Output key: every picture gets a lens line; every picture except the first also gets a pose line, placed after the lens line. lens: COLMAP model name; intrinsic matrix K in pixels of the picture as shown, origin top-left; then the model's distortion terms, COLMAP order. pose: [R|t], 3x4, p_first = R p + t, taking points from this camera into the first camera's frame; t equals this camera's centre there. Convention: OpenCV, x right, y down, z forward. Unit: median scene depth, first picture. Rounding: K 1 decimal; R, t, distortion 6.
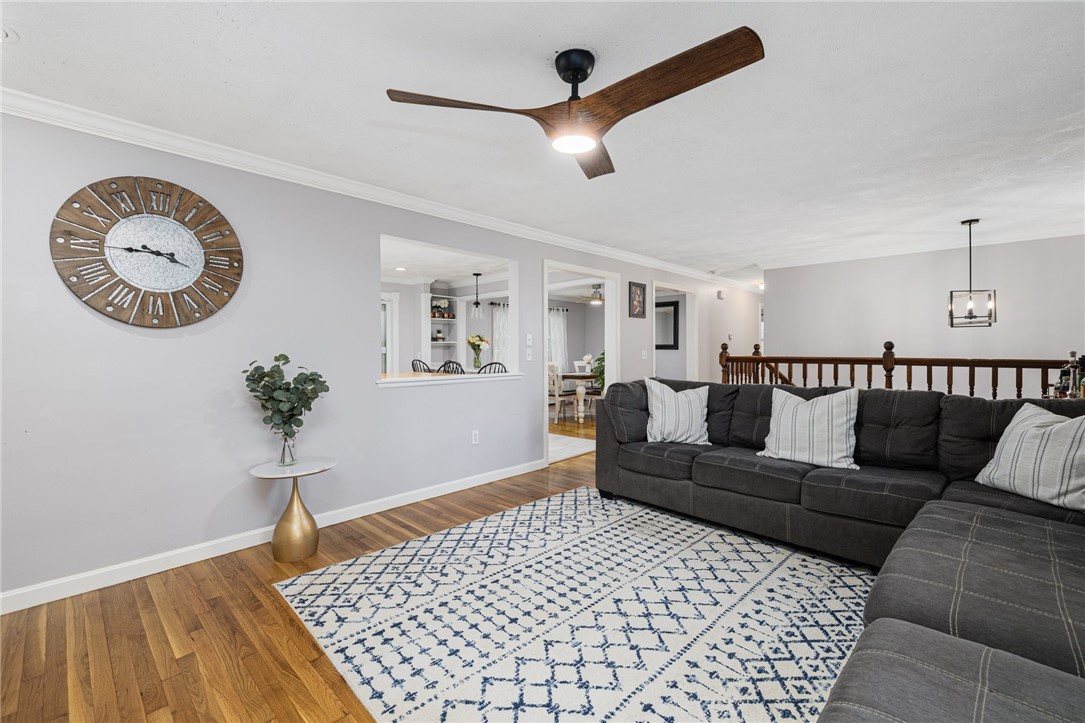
lens RADIAL K [[461.8, 0, 534.6], [0, 461.8, 355.4], [0, 0, 1]] dist [0.002269, 0.000541]
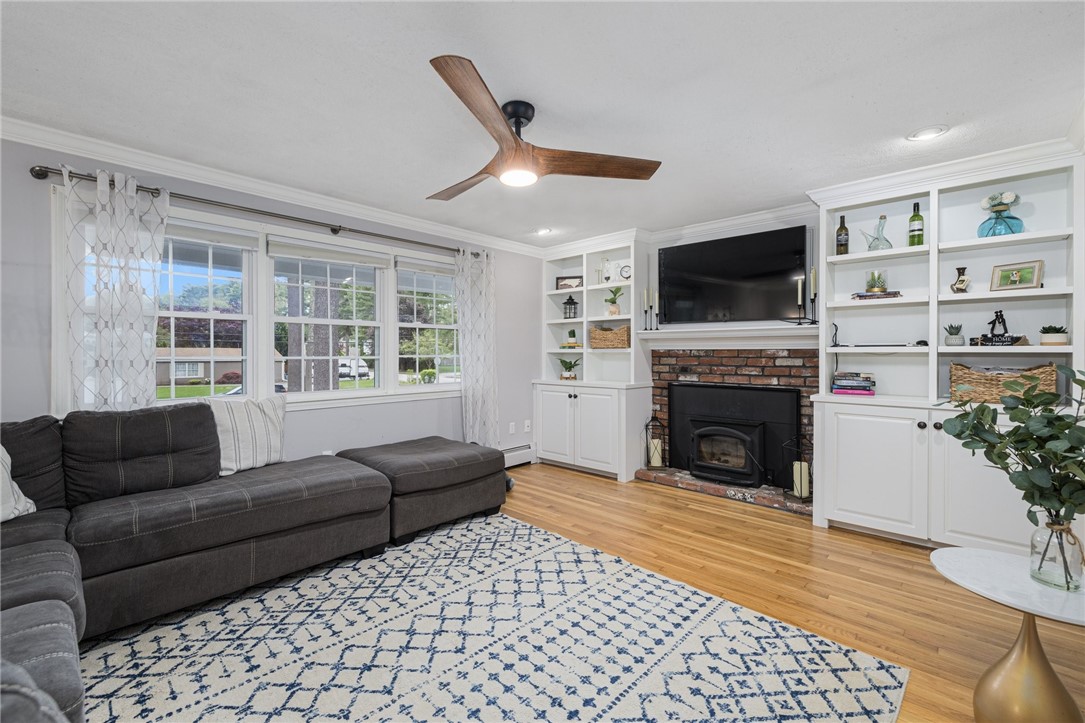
lens RADIAL K [[461.8, 0, 539.0], [0, 461.8, 355.2], [0, 0, 1]] dist [0.002269, 0.000541]
pose [[-0.999718, 0.001610, -0.023697, 0.053090], [0.001144, 0.999806, 0.019660, -0.030303], [0.023724, 0.019627, -0.999526, 1.843683]]
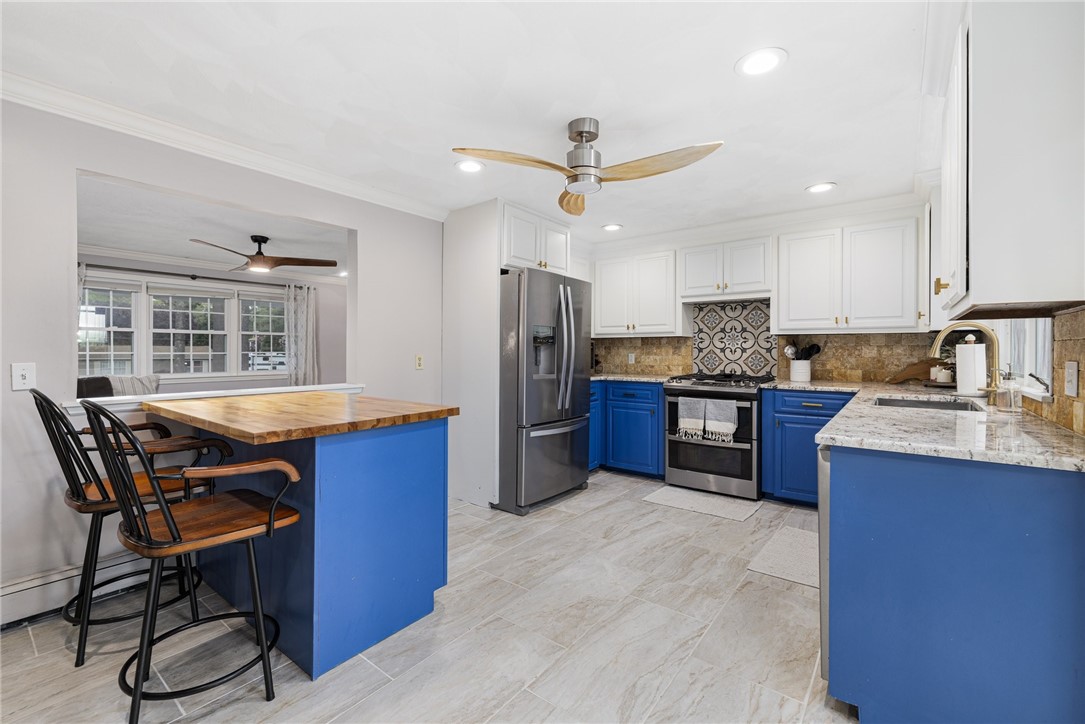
lens RADIAL K [[461.8, 0, 535.6], [0, 461.8, 353.8], [0, 0, 1]] dist [0.002269, 0.000541]
pose [[-0.994263, -0.000932, -0.106962, -0.965588], [-0.003332, 0.999747, 0.022260, -0.053882], [0.106915, 0.022488, -0.994014, 3.109117]]
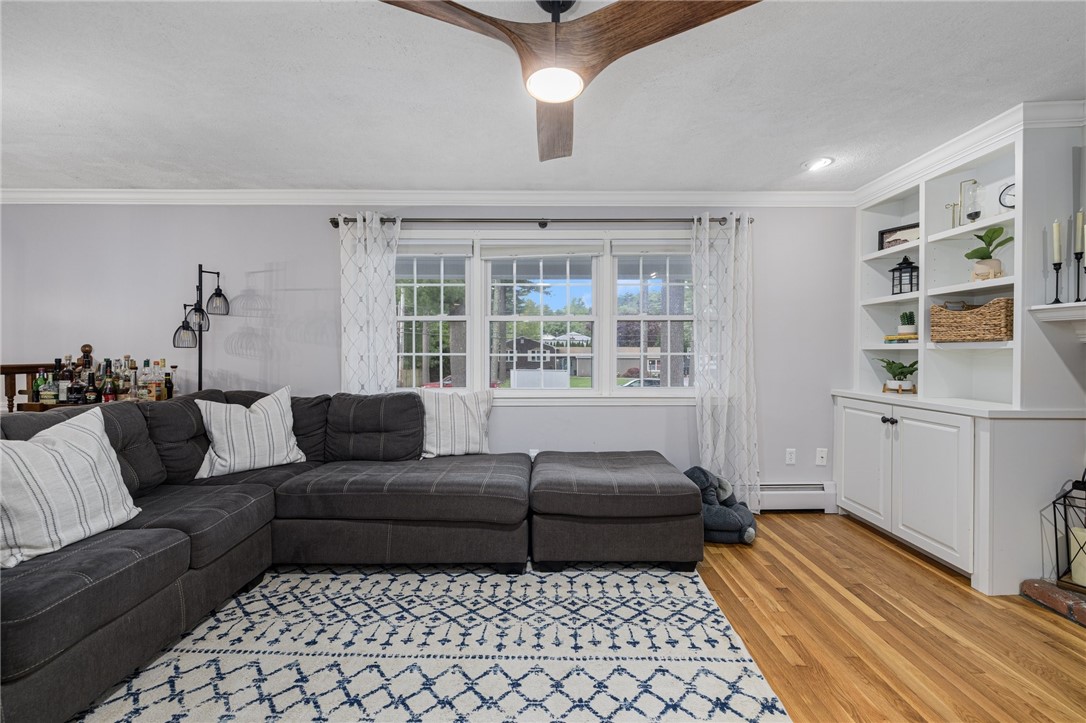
lens RADIAL K [[462.2, 0, 542.9], [0, 462.2, 355.9], [0, 0, 1]] dist [0.002269, 0.000541]
pose [[-0.707008, -0.005965, 0.707181, -0.381885], [0.011980, 0.999720, 0.020410, -0.019460], [-0.707105, 0.022902, -0.706738, 1.332042]]
